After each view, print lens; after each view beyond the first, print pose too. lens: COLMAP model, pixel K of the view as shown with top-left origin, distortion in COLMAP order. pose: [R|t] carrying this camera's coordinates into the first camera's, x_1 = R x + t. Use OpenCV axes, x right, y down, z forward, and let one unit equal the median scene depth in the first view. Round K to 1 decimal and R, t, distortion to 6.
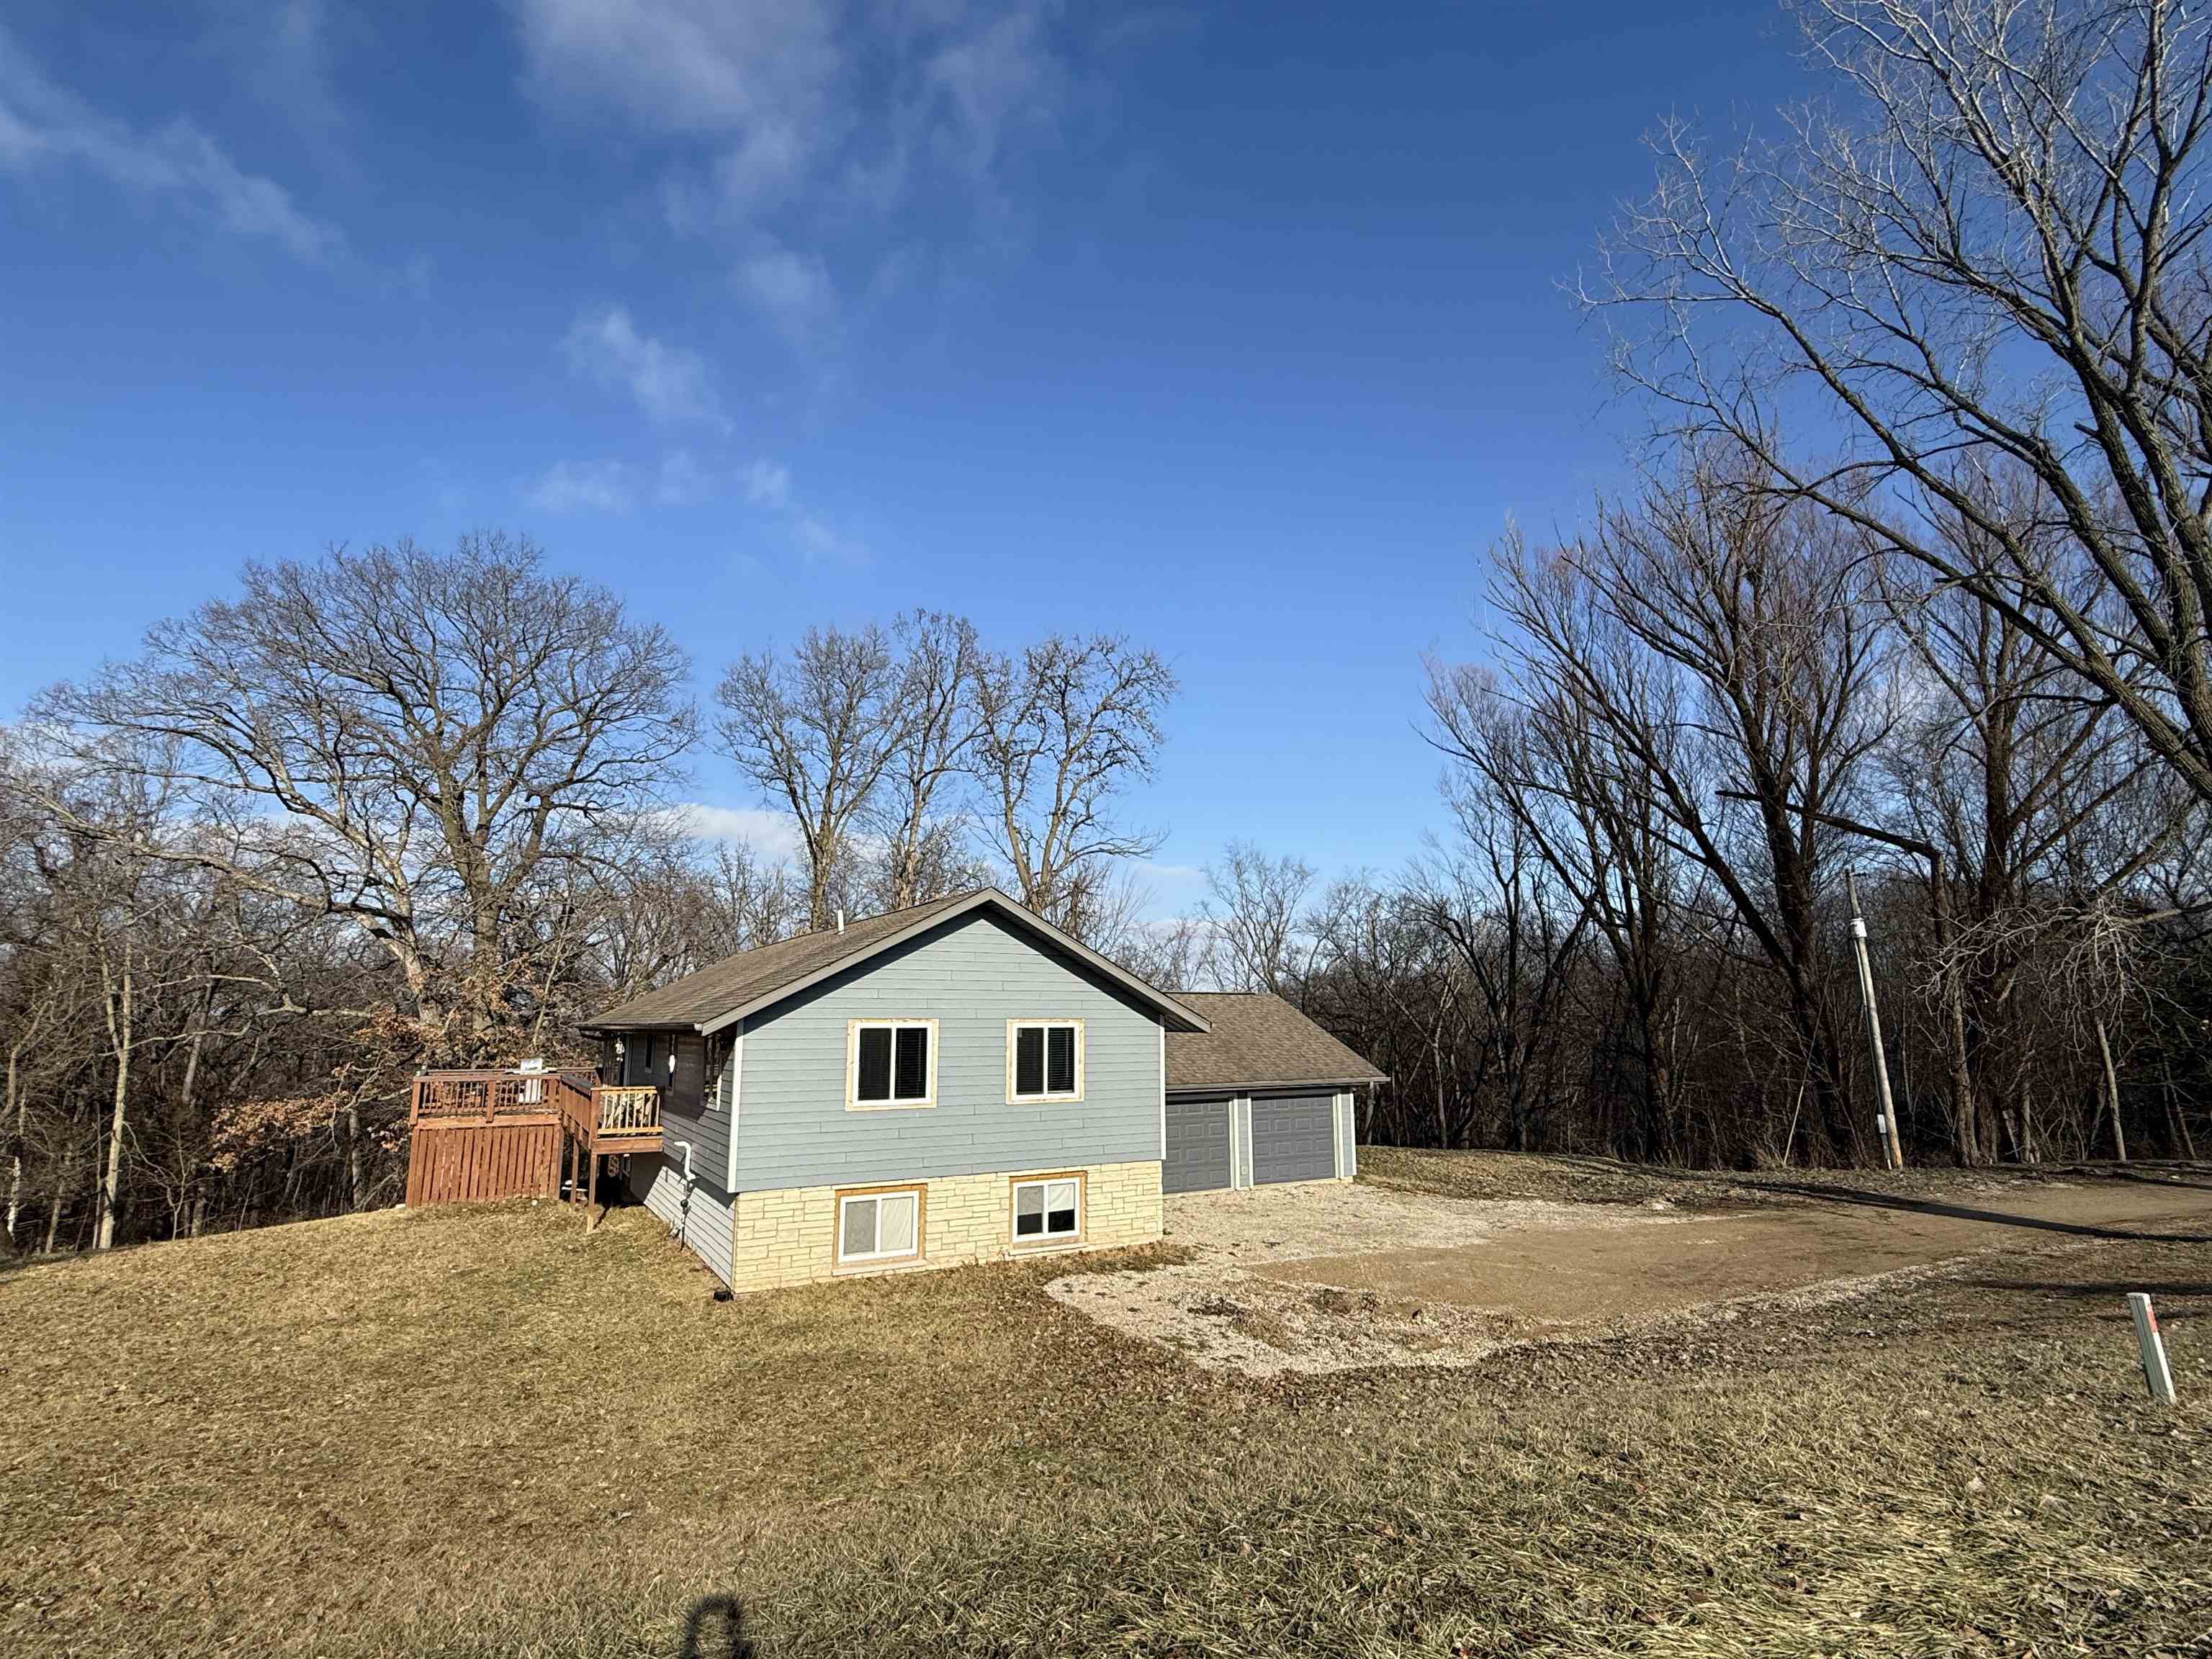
lens RADIAL K [[1089.5, 0, 1104.7], [0, 1089.5, 830.7], [0, 0, 1]] dist [-0.001706, -0.000072]
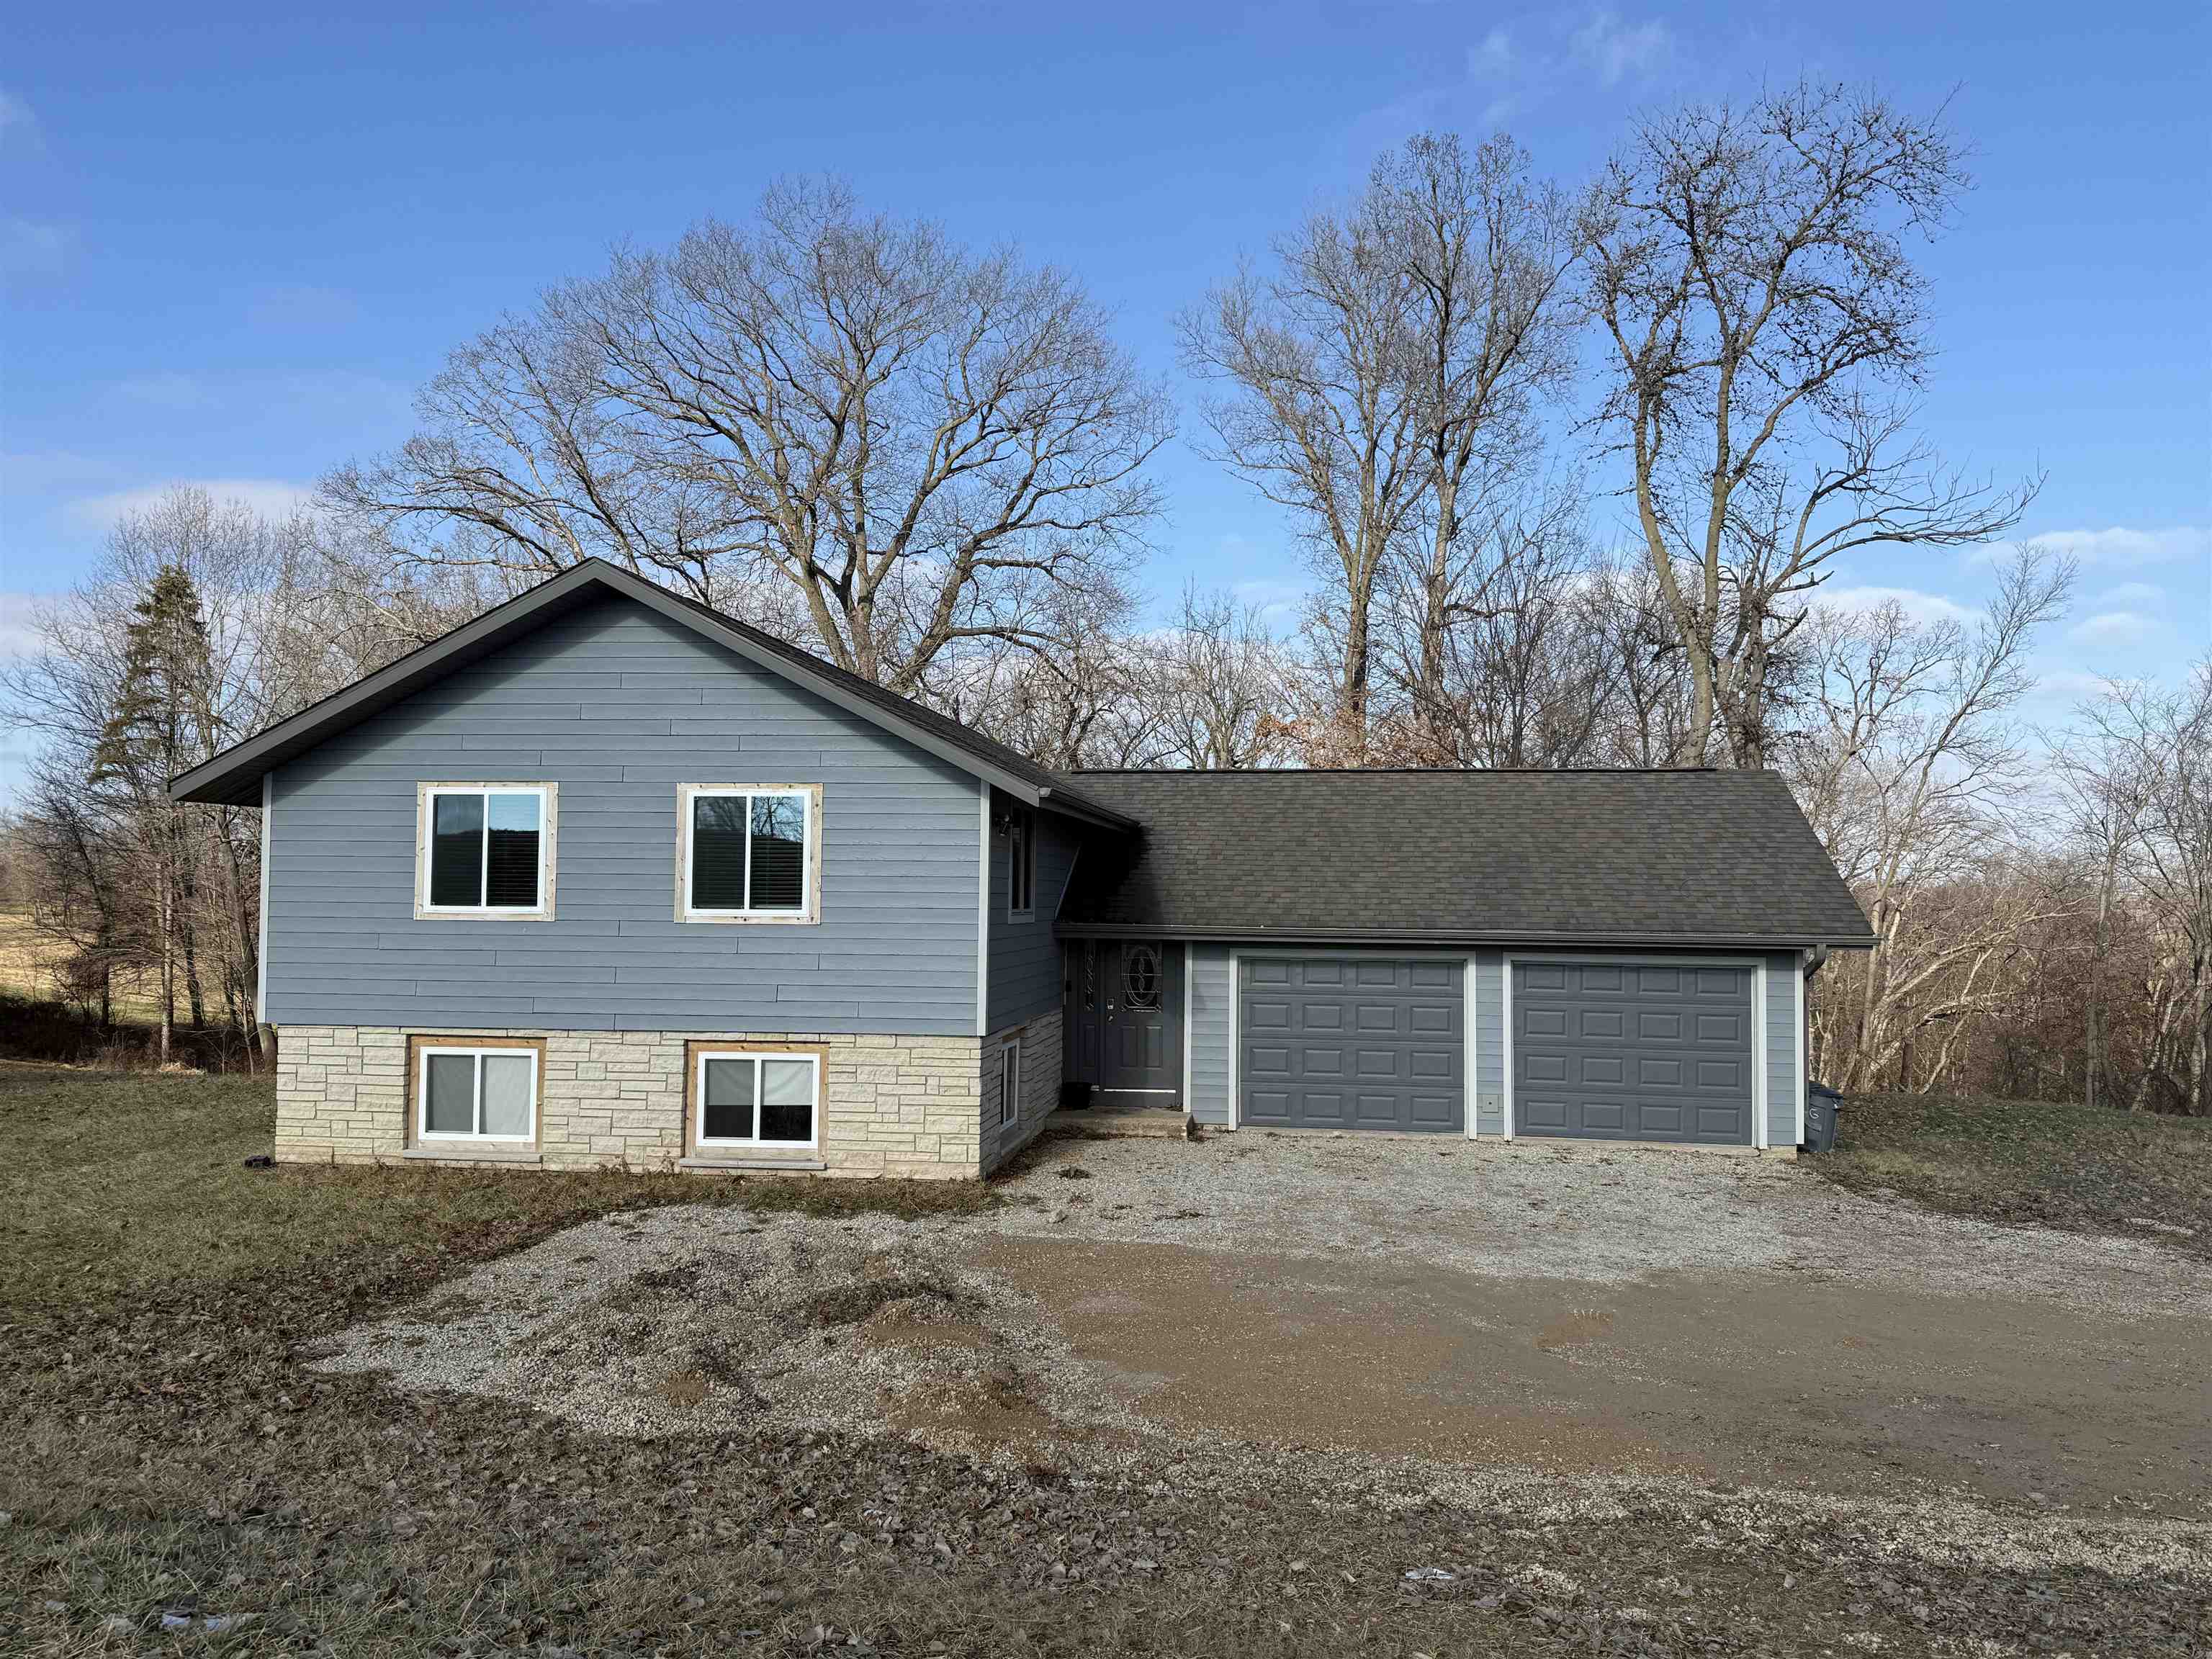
lens RADIAL K [[1715.1, 0, 1105.8], [0, 1715.1, 828.6], [0, 0, 1]] dist [0.010360, 0.000317]
pose [[0.785963, -0.019230, -0.617974, 0.676638], [0.101113, 0.990057, 0.097792, 0.129333], [0.609949, -0.139346, 0.780092, 0.408242]]
